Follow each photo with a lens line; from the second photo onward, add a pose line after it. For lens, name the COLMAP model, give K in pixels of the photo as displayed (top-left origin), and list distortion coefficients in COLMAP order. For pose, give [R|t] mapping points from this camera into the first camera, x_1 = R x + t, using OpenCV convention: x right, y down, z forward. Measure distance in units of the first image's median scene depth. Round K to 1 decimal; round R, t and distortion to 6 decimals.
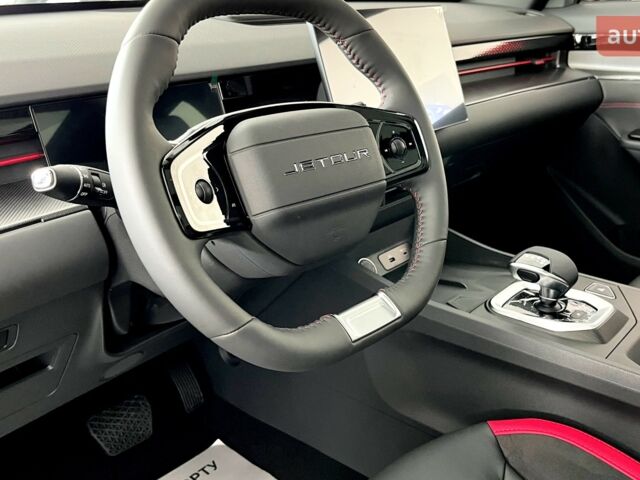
lens RADIAL K [[643.6, 0, 320.0], [0, 643.6, 240.0], [0, 0, 1]] dist [-0.010181, -0.040774]
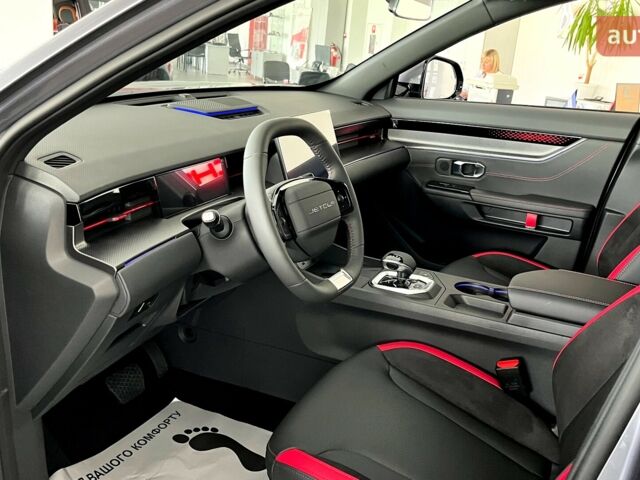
lens RADIAL K [[643.6, 0, 320.0], [0, 643.6, 240.0], [0, 0, 1]] dist [-0.010181, -0.040774]
pose [[0.947972, -0.014594, 0.318020, -0.444470], [0.029599, 0.998662, -0.042402, 0.050639], [-0.316976, 0.049609, 0.947135, -0.669331]]
